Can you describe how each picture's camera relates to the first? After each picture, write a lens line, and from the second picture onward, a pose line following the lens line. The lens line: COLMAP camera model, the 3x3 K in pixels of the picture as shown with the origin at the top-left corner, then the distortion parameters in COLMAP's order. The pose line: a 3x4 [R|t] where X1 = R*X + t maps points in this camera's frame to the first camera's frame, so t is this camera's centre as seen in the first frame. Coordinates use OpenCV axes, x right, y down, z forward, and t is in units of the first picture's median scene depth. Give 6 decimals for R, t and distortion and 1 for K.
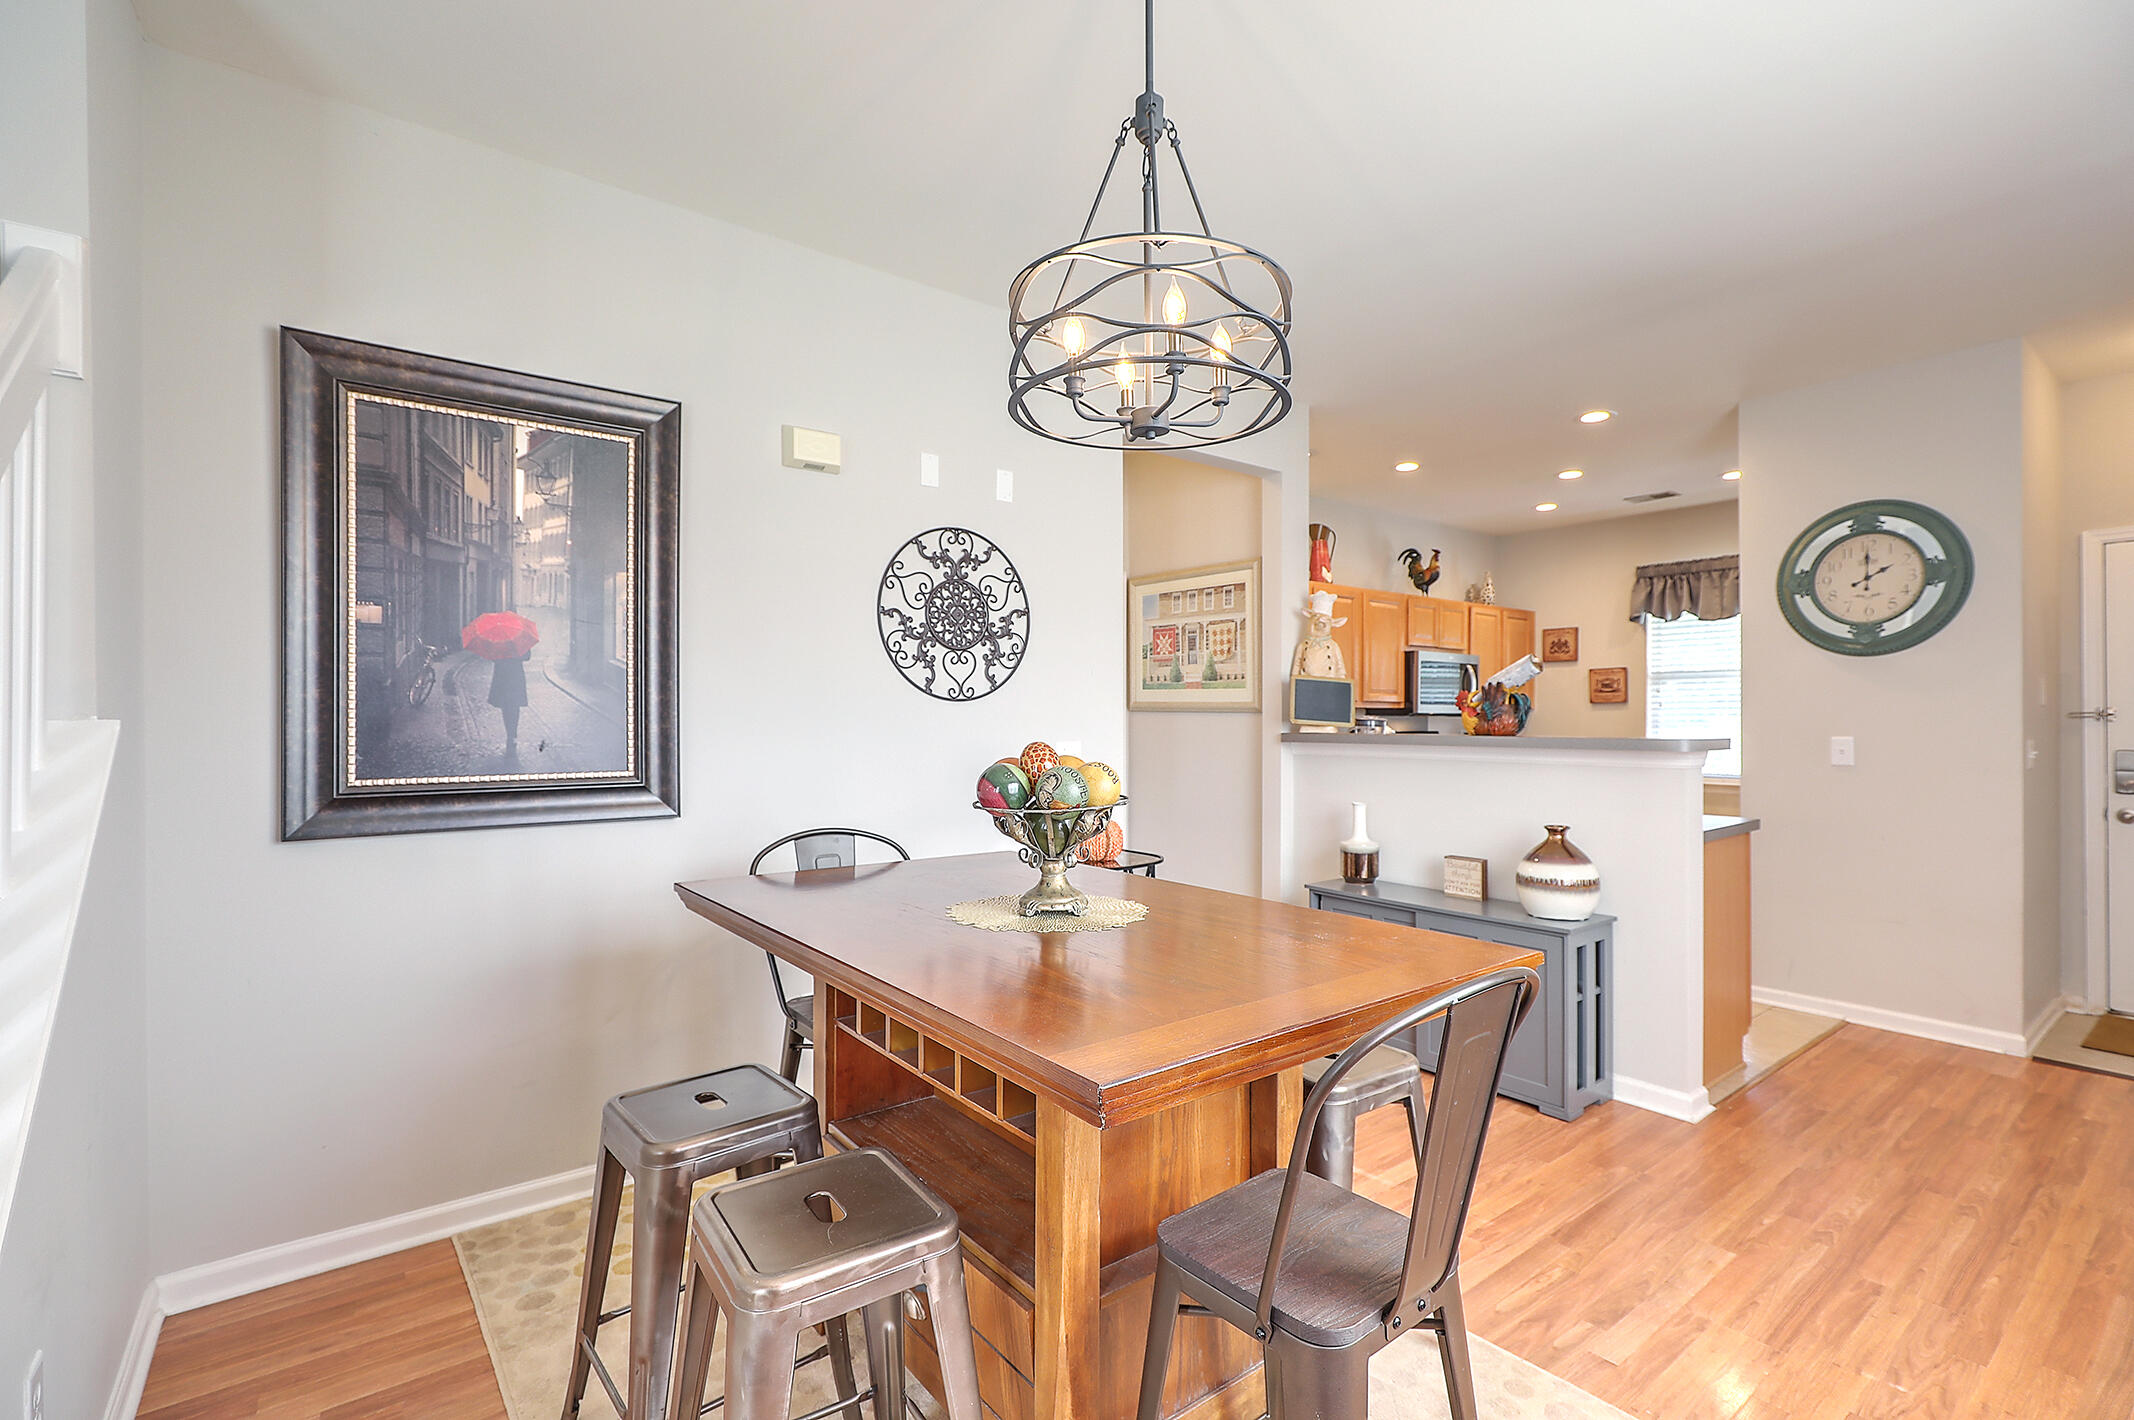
lens RADIAL K [[959.8, 0, 1066.4], [0, 959.8, 723.5], [0, 0, 1]] dist [-0.003666, -0.000644]
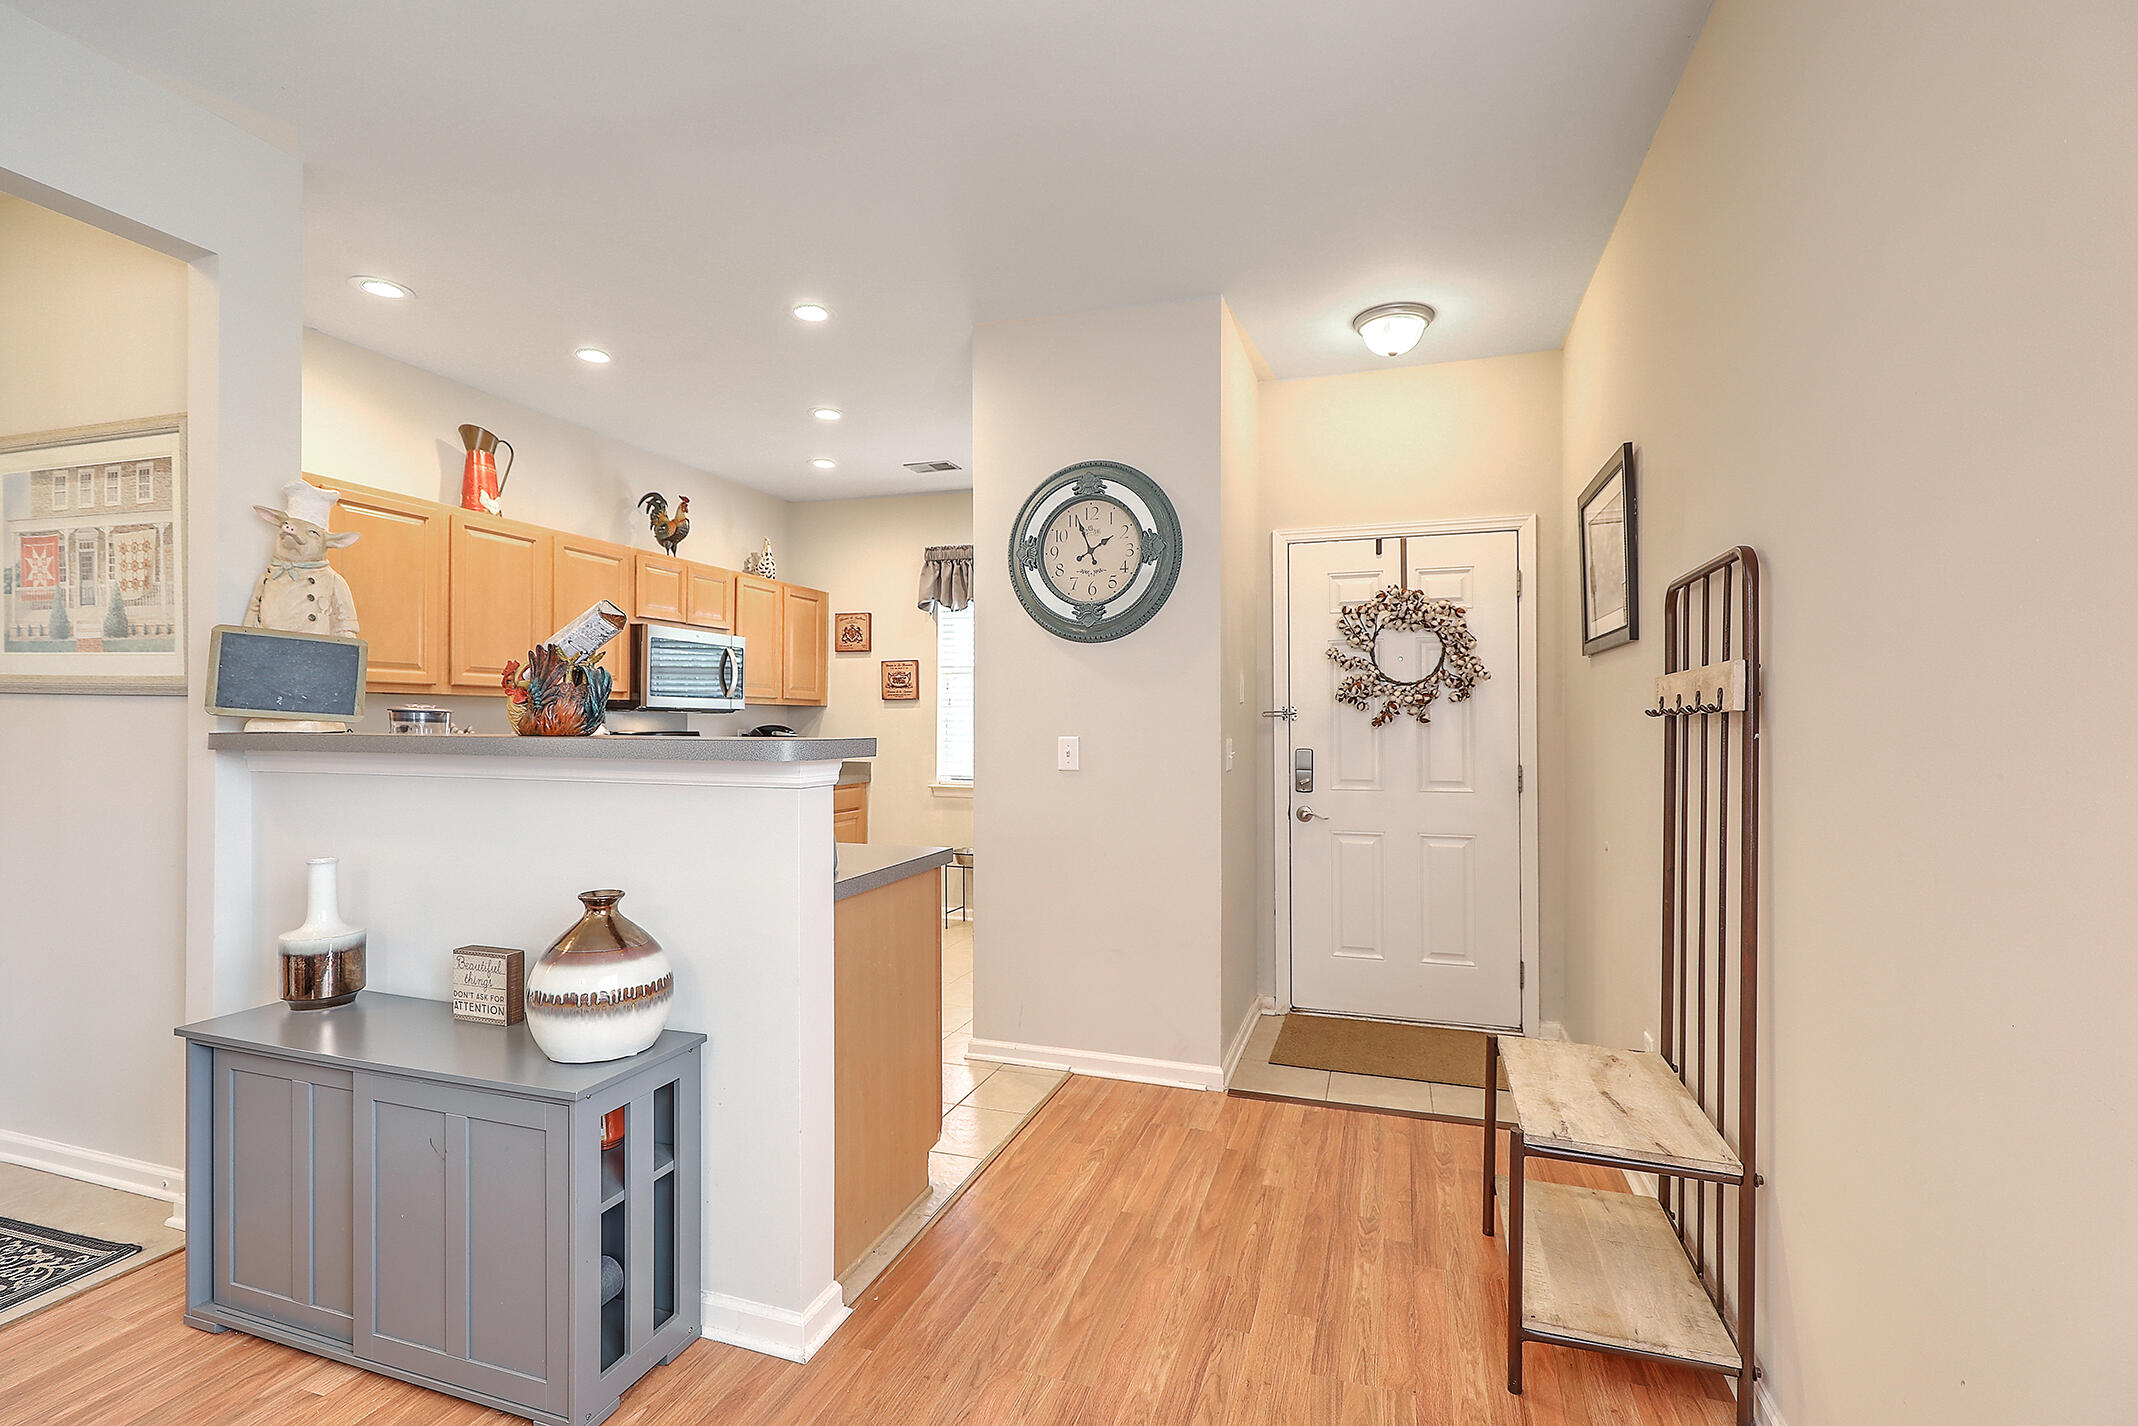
lens RADIAL K [[961.6, 0, 1074.6], [0, 961.6, 717.8], [0, 0, 1]] dist [-0.003666, -0.000644]
pose [[0.828432, 0.007137, 0.560044, 0.337294], [-0.002069, 0.999951, -0.009681, 0.005719], [-0.560086, 0.006861, 0.828406, 0.290430]]
